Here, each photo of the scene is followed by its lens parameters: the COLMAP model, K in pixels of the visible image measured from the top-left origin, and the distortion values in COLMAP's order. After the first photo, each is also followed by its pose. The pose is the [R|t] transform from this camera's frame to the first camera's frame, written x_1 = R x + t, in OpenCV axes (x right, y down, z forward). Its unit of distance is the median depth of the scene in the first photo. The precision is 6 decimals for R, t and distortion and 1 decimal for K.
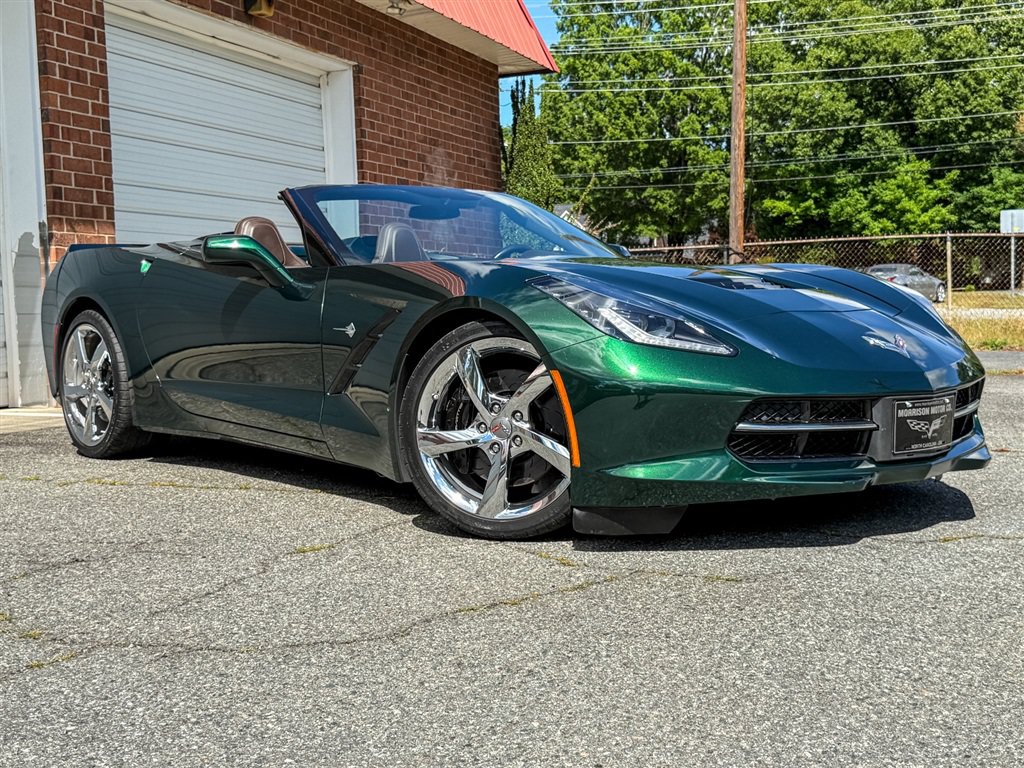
lens RADIAL K [[1276.5, 0, 509.9], [0, 1276.5, 378.7], [0, 0, 1]] dist [0.101098, 0.000000]
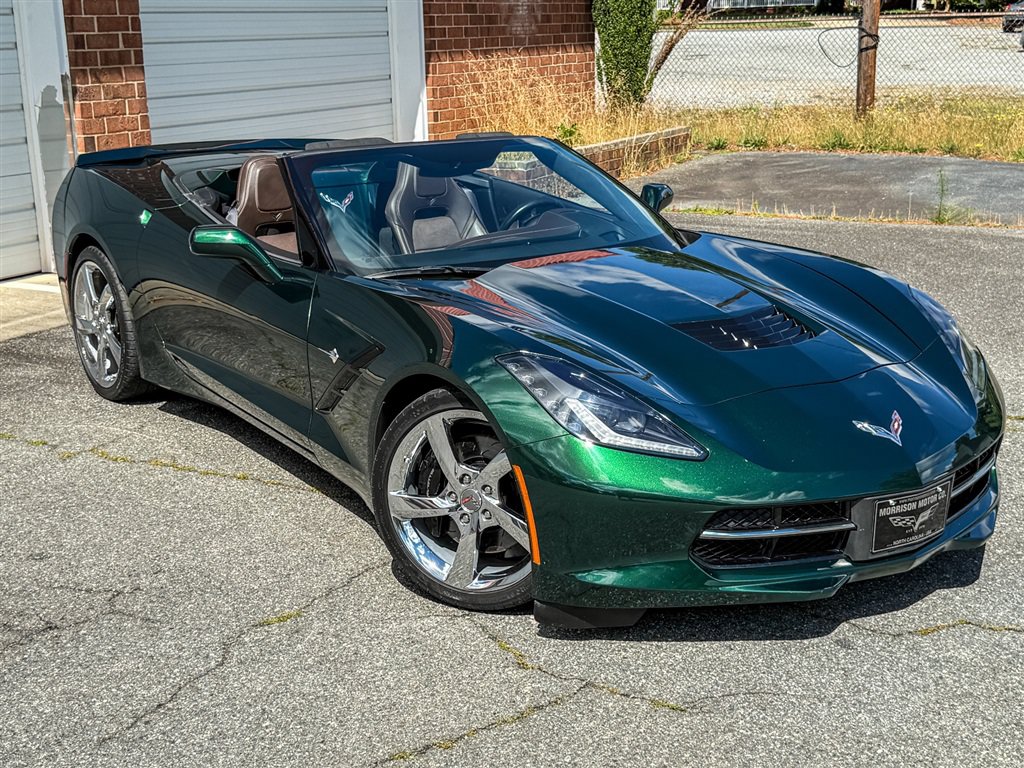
lens RADIAL K [[1408.9, 0, 506.3], [0, 1408.9, 391.6], [0, 0, 1]] dist [0.111429, 0.000000]
pose [[0.996047, 0.030622, -0.083381, 0.066718], [-0.013399, 0.979753, 0.199759, -0.160700], [0.087810, -0.197852, 0.976291, -0.020570]]
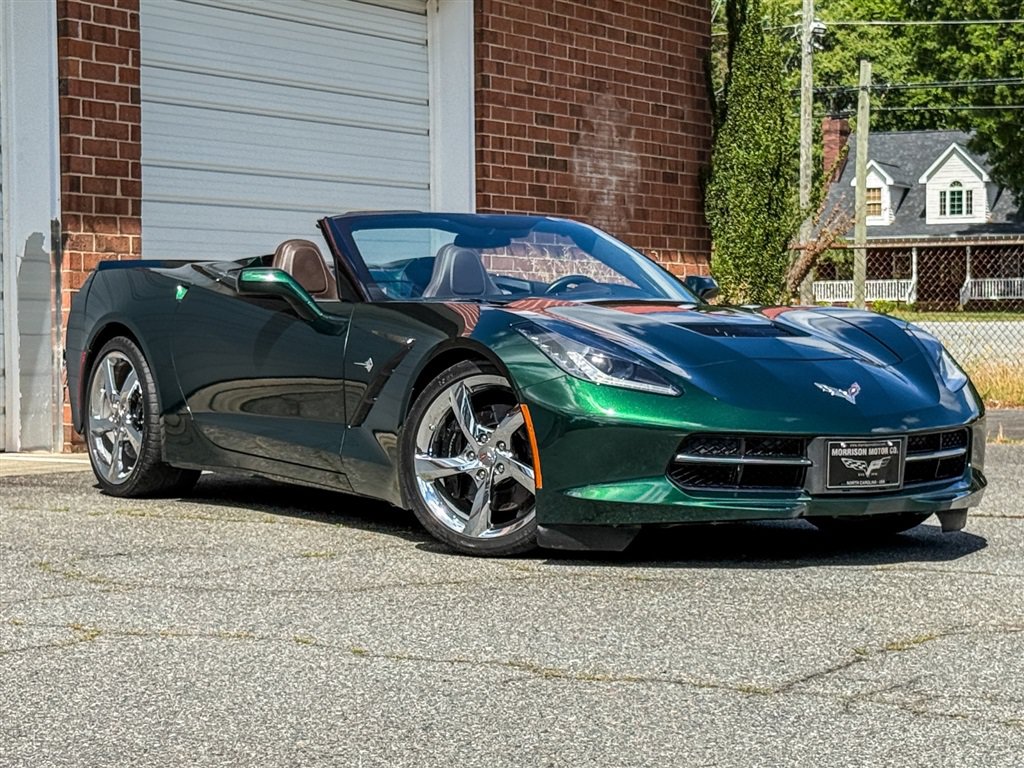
lens RADIAL K [[2478.7, 0, 490.5], [0, 2478.7, 394.4], [0, 0, 1]] dist [0.128939, 0.000000]
pose [[0.989263, 0.027149, -0.143605, 0.190134], [-0.031010, 0.999213, -0.024719, 0.023610], [0.142821, 0.028907, 0.989326, -0.711102]]
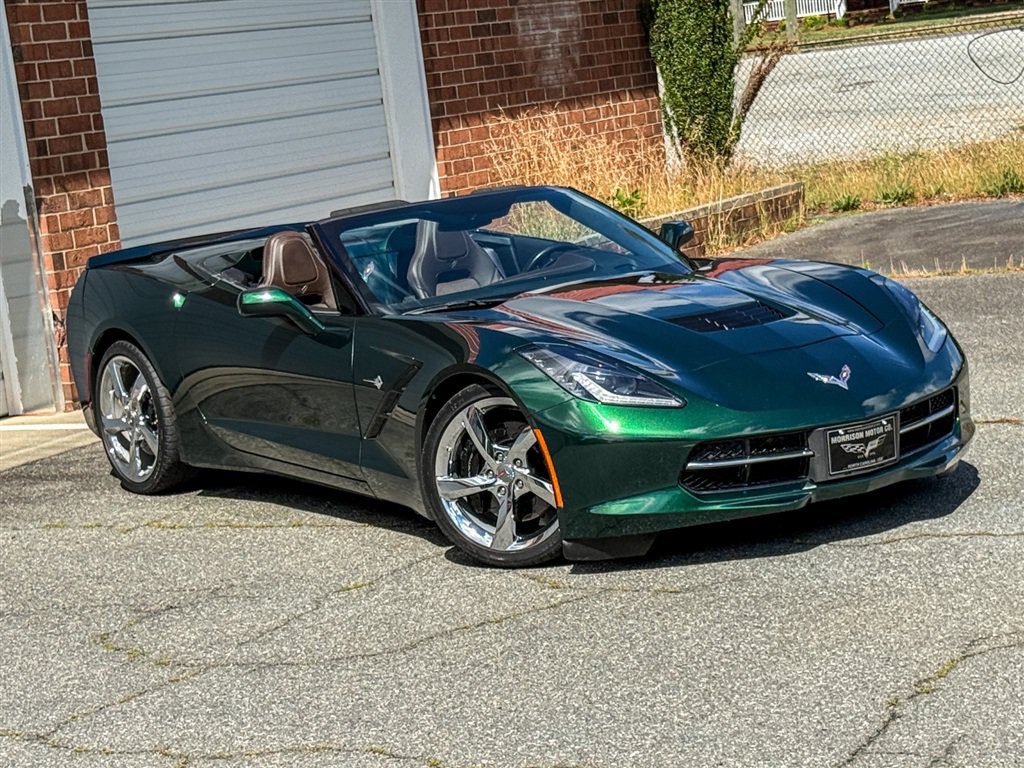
lens RADIAL K [[2478.7, 0, 505.8], [0, 2478.7, 388.4], [0, 0, 1]] dist [0.128939, 0.000000]
pose [[0.989774, -0.075012, -0.121325, 0.171642], [0.084589, 0.993528, 0.075809, -0.131907], [0.114853, -0.085297, 0.989714, -0.776849]]
